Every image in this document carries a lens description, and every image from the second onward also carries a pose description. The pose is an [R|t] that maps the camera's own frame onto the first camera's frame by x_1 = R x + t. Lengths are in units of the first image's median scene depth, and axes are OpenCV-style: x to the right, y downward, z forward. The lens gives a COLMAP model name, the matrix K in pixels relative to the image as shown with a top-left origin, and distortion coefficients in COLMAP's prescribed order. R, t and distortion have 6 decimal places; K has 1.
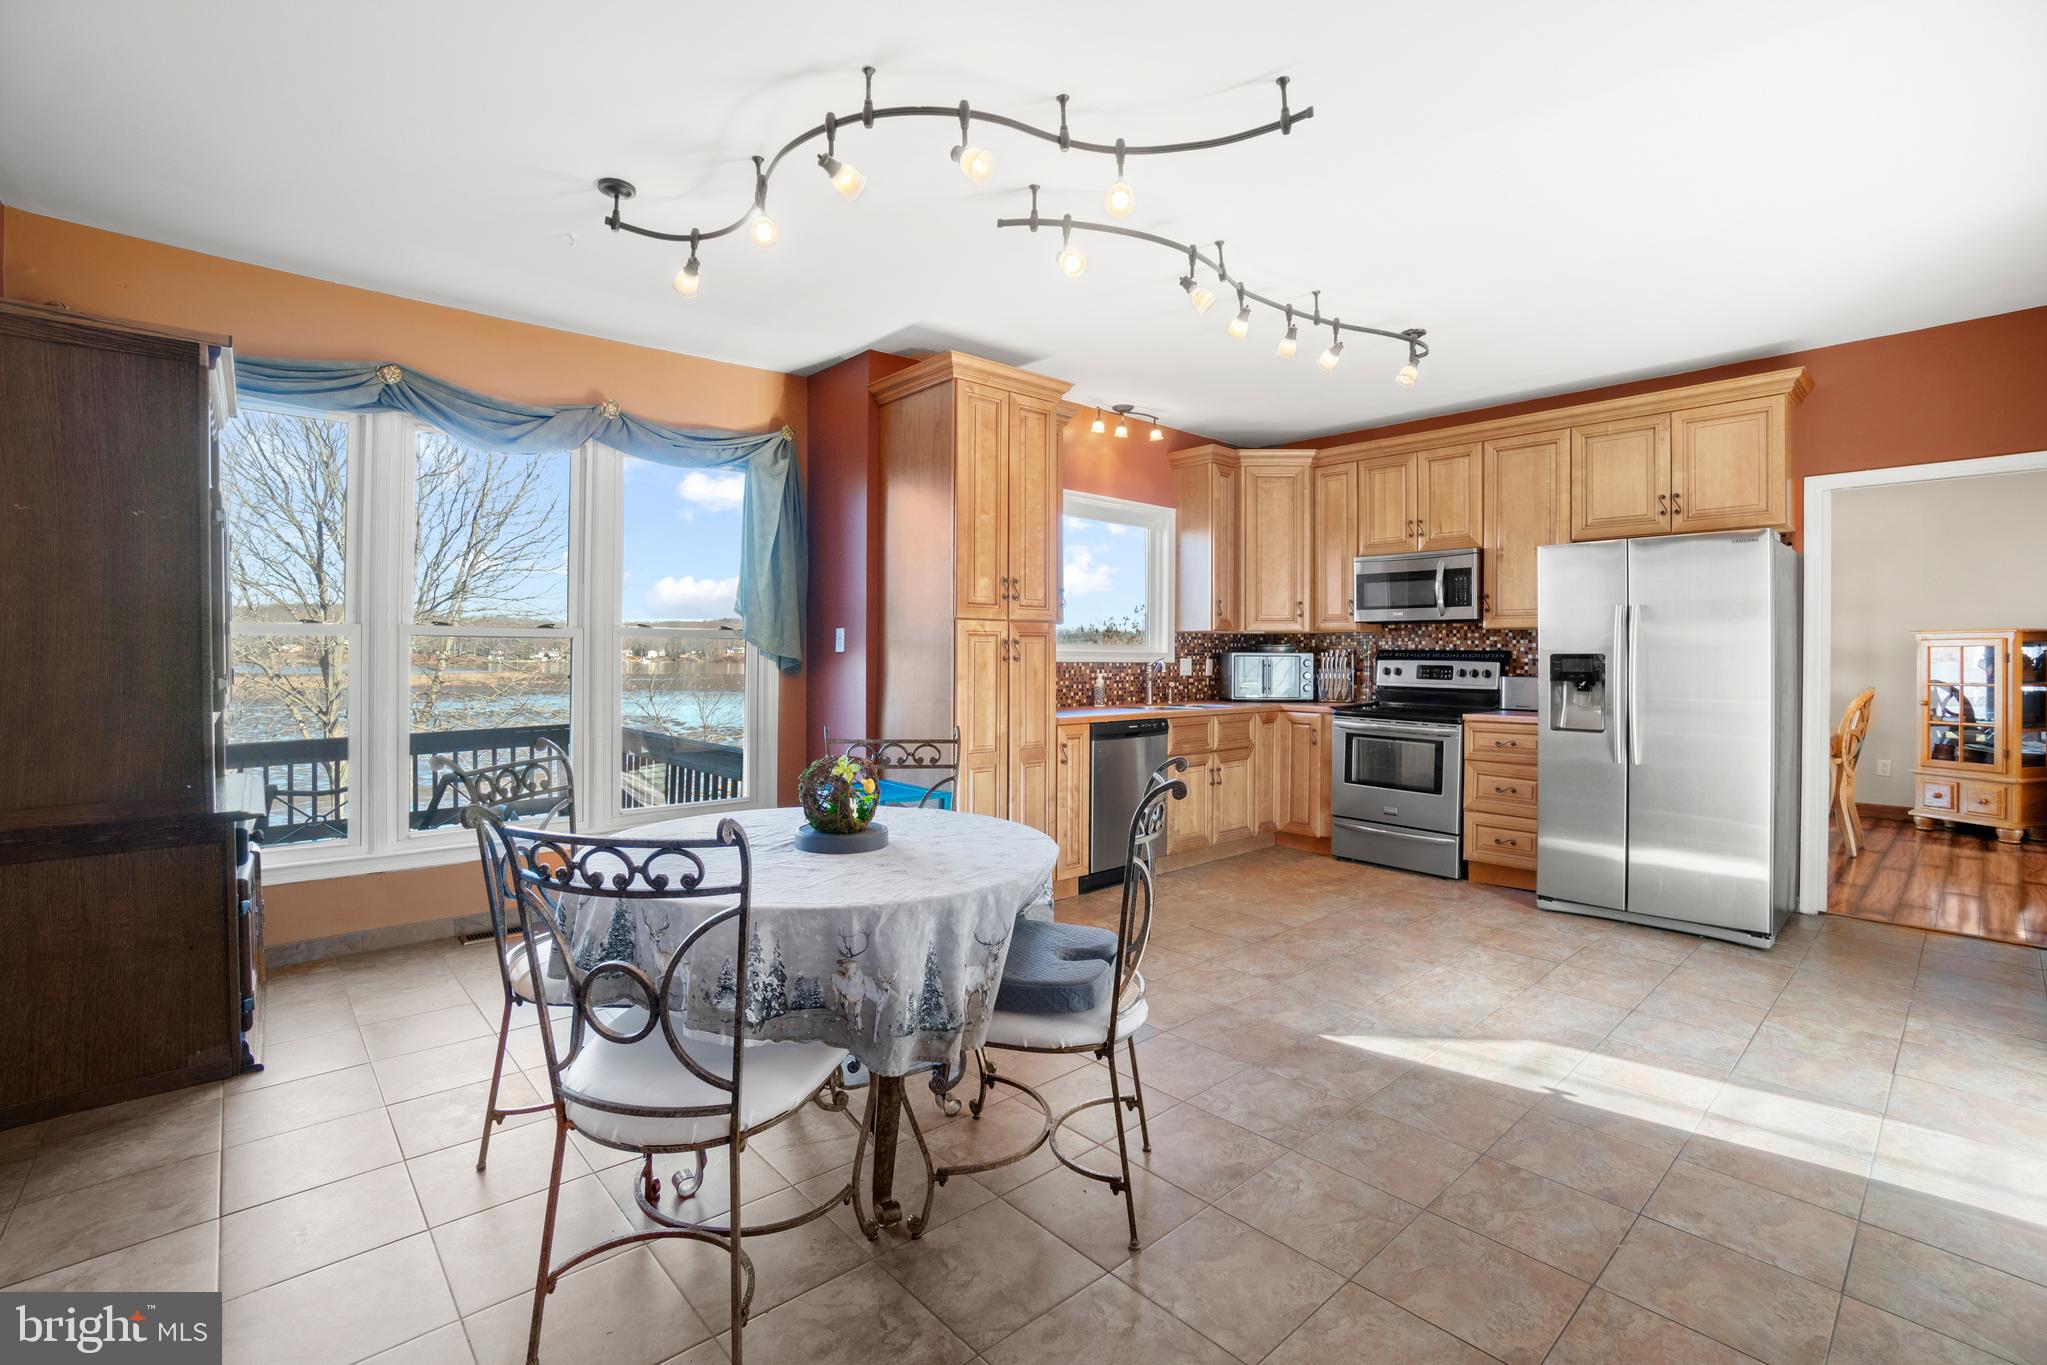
lens RADIAL K [[921.0, 0, 1011.4], [0, 921.0, 654.4], [0, 0, 1]] dist [-0.064846, 0.026569]
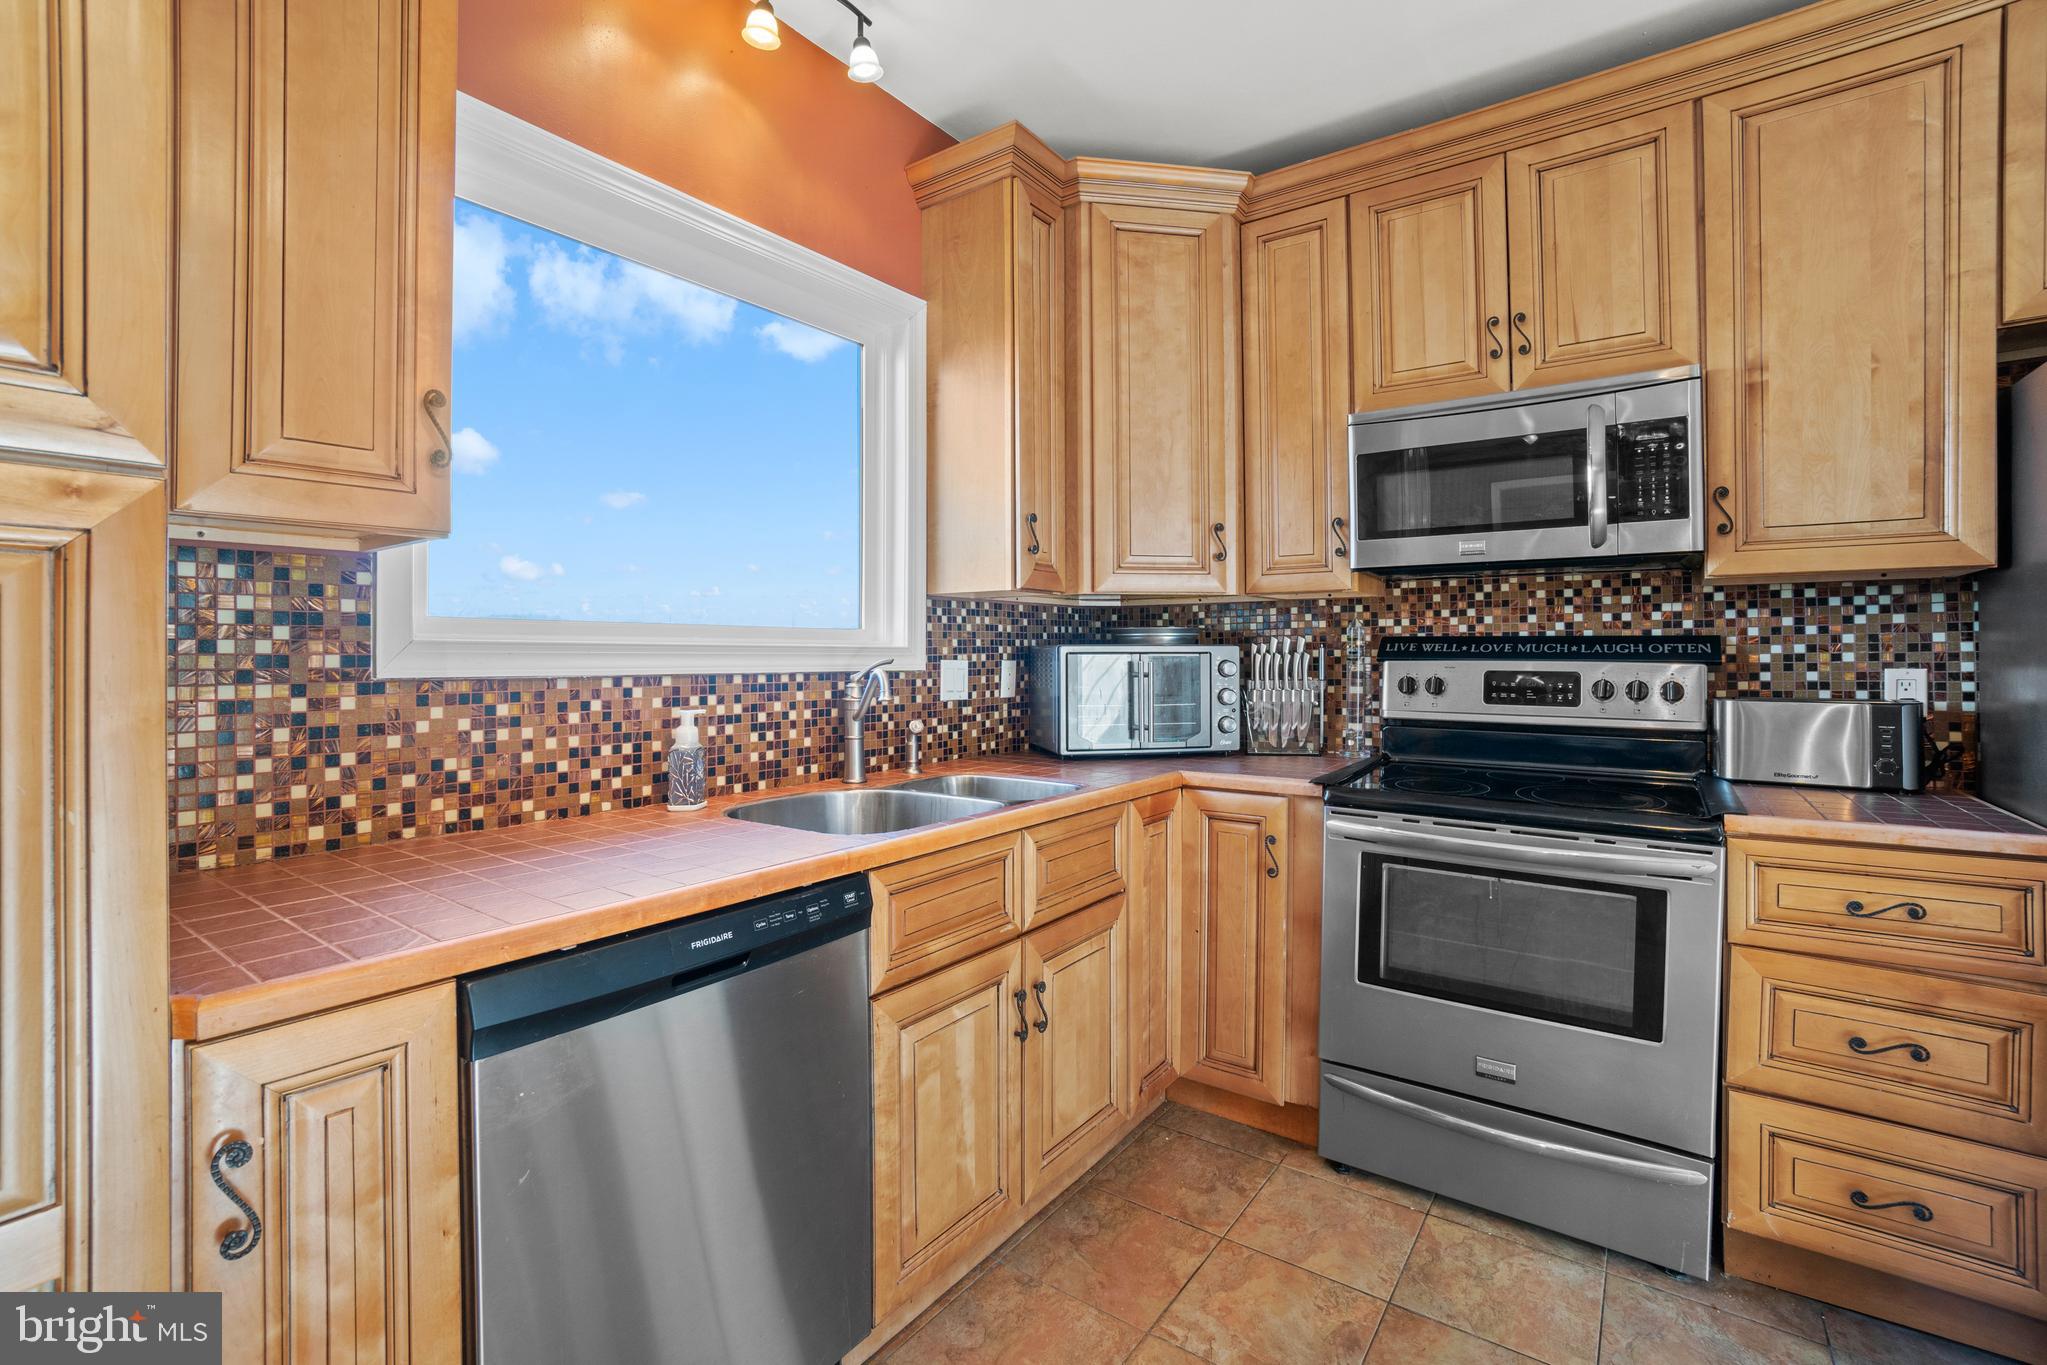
lens RADIAL K [[921.0, 0, 1011.4], [0, 921.0, 654.4], [0, 0, 1]] dist [-0.064846, 0.026569]
pose [[0.976939, -0.007843, 0.213374, 0.132244], [0.007172, 0.999967, 0.003918, 0.000491], [-0.213397, -0.002298, 0.976963, 0.612530]]
